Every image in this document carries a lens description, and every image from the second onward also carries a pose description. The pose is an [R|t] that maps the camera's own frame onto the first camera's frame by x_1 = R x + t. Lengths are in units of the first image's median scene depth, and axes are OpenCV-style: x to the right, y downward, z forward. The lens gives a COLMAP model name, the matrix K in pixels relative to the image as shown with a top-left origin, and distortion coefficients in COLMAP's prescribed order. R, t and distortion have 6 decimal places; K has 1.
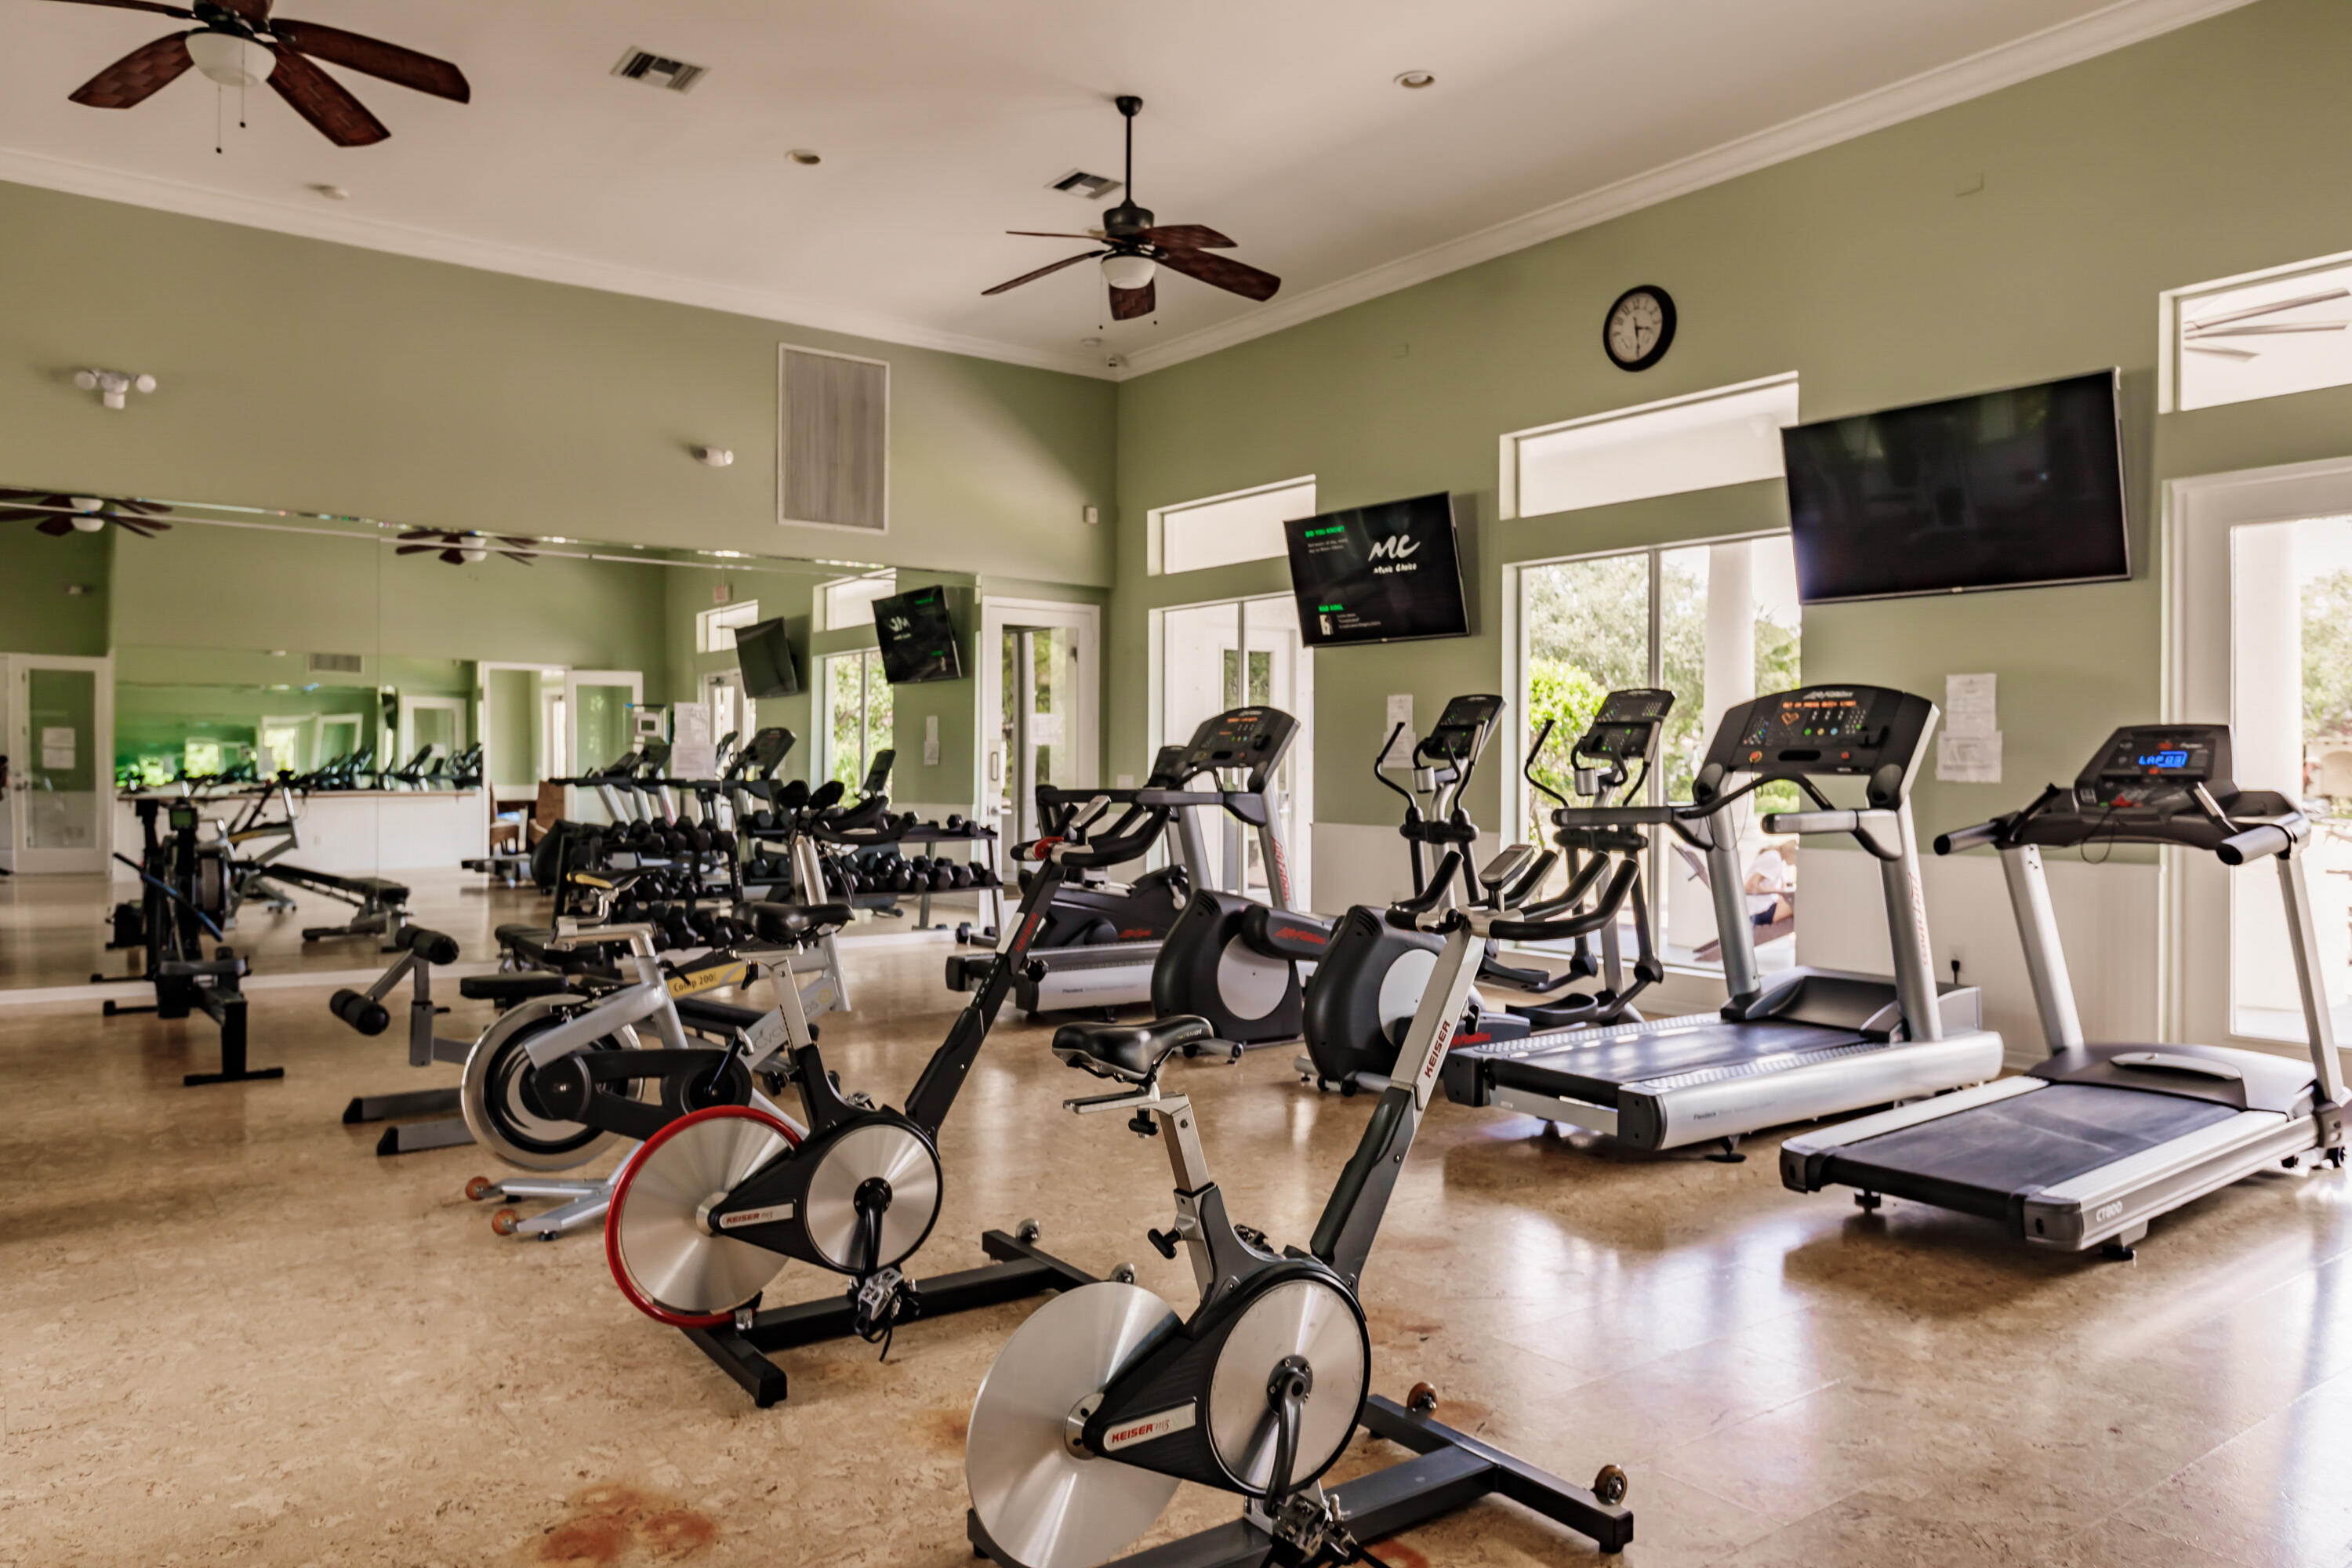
lens RADIAL K [[1643.0, 0, 1177.6], [0, 1643.0, 752.9], [0, 0, 1]] dist [0.041482, -0.000873]
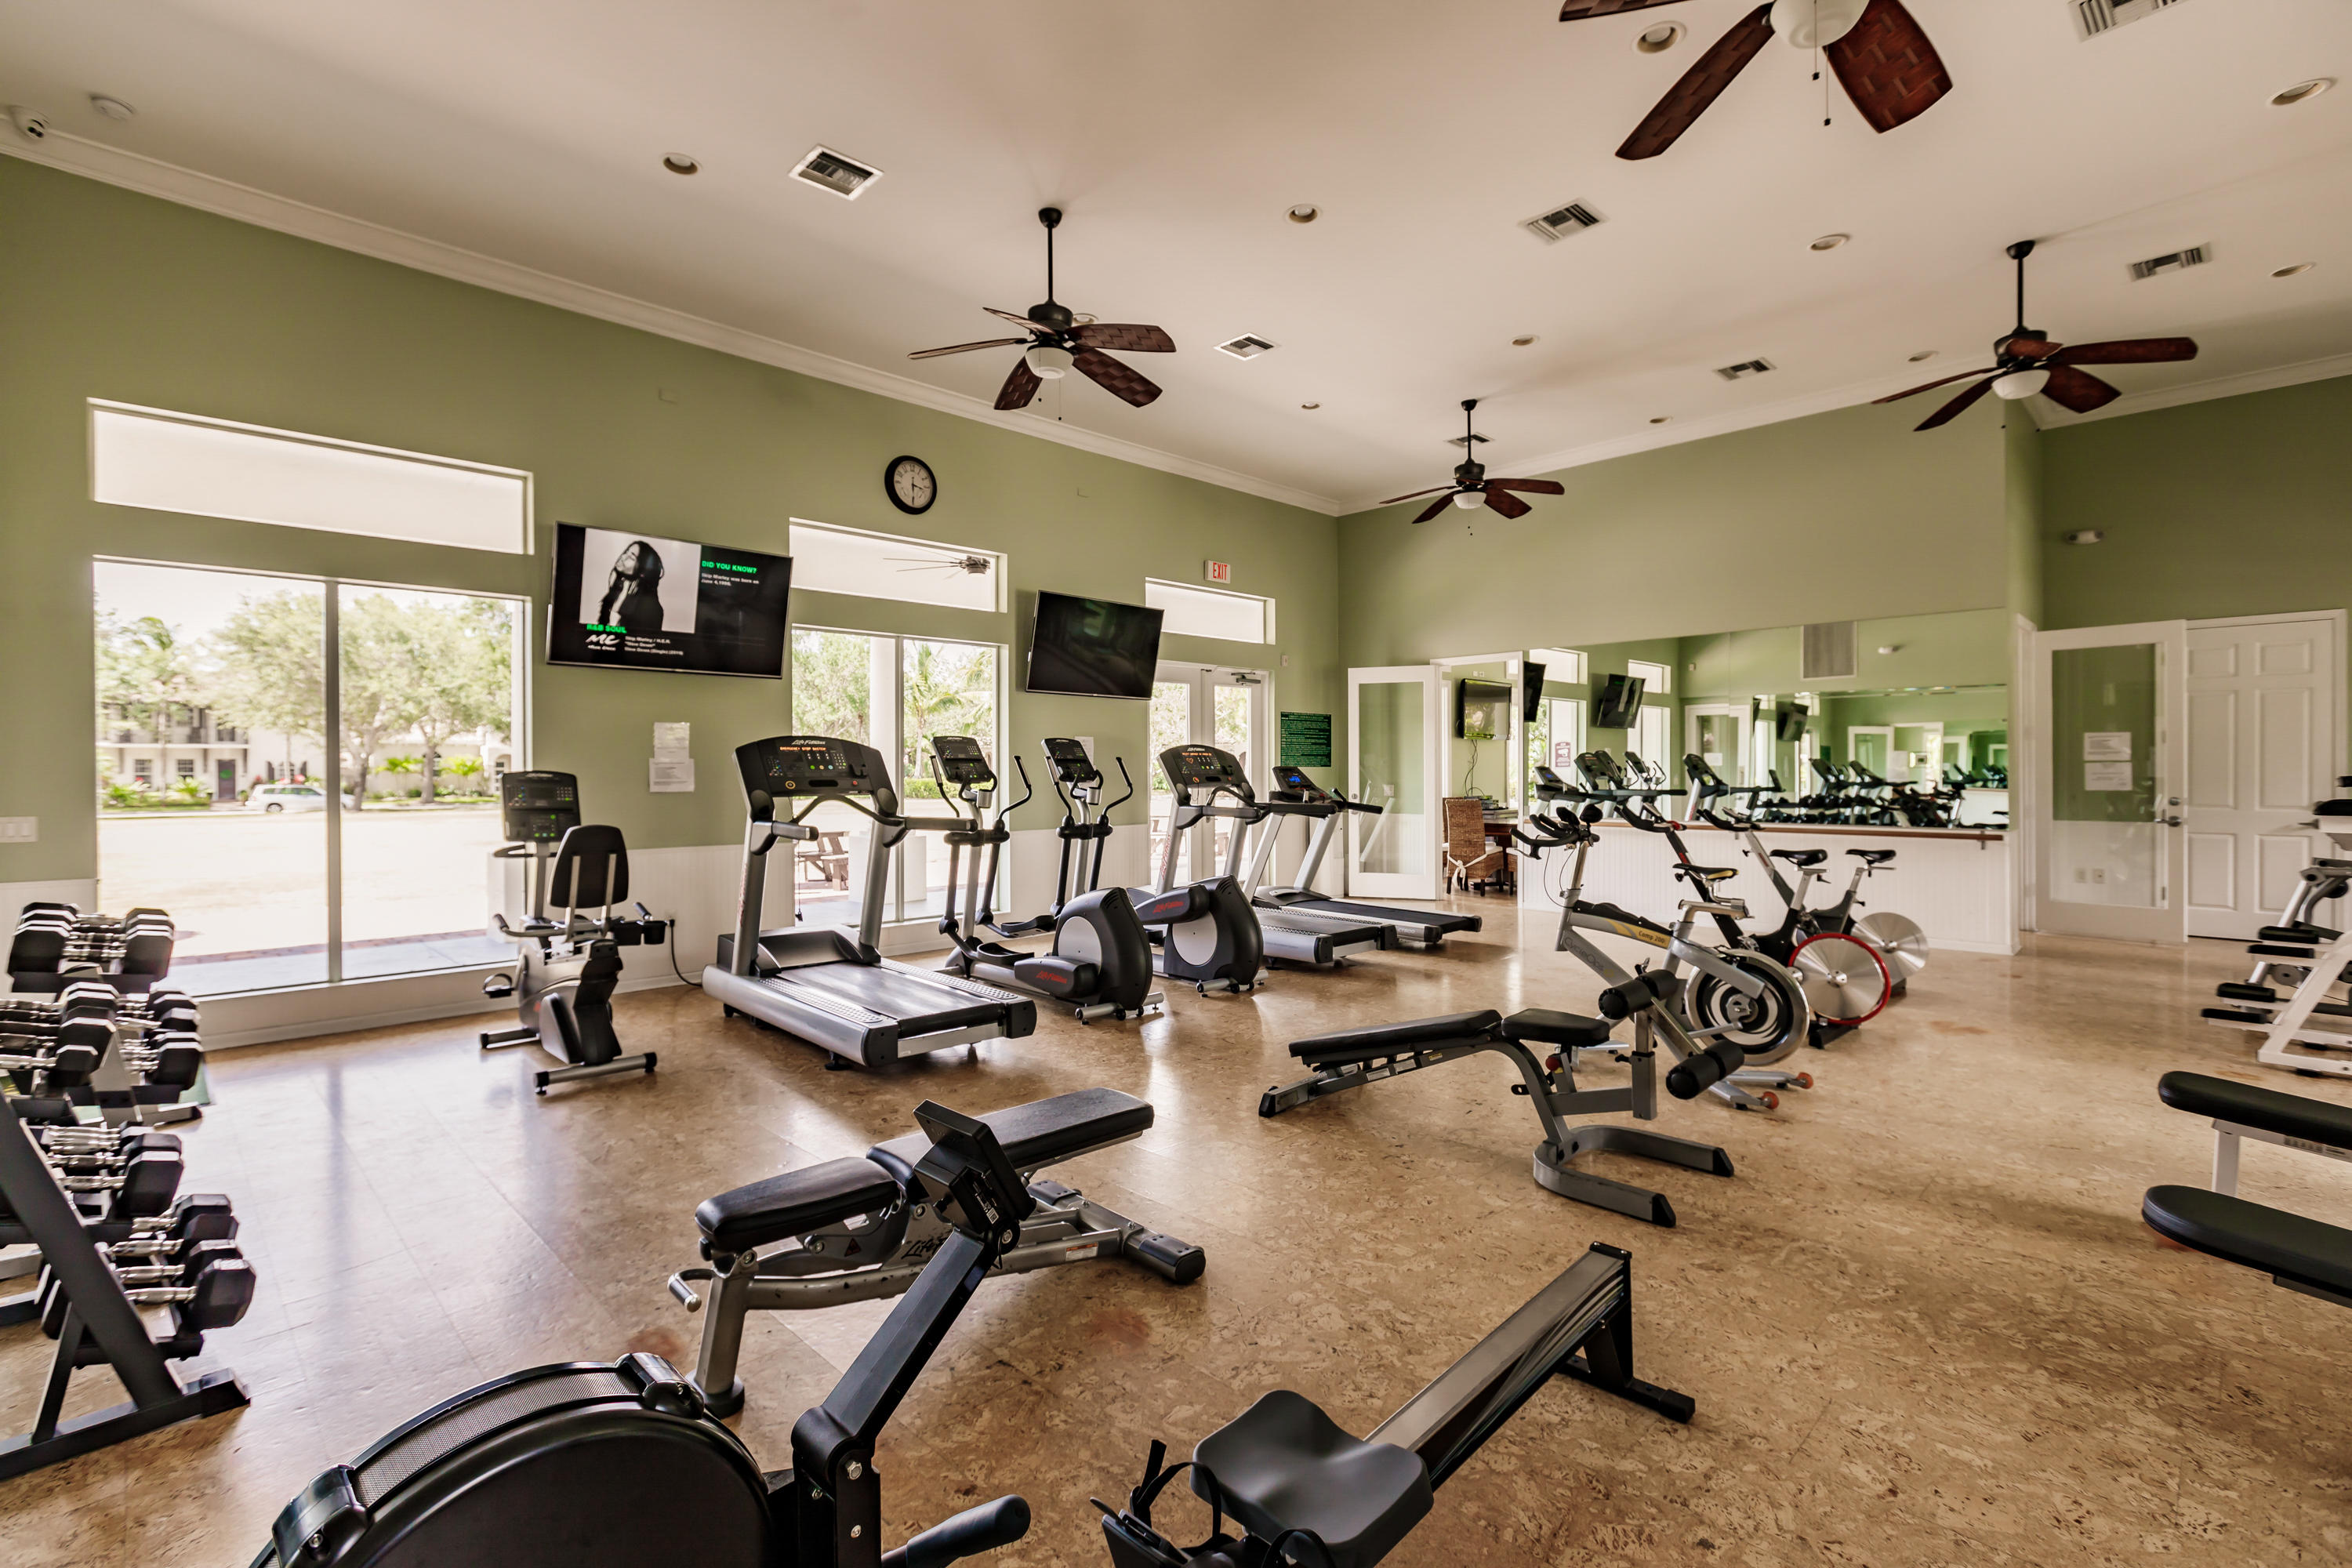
lens RADIAL K [[1073.3, 0, 1176.0], [0, 1073.3, 784.0], [0, 0, 1]] dist [-0.040835, 0.000164]
pose [[-0.144063, 0.002493, 0.989565, -0.675576], [0.001556, 0.999996, -0.002293, 0.007490], [-0.989567, 0.001210, -0.144066, 0.903724]]
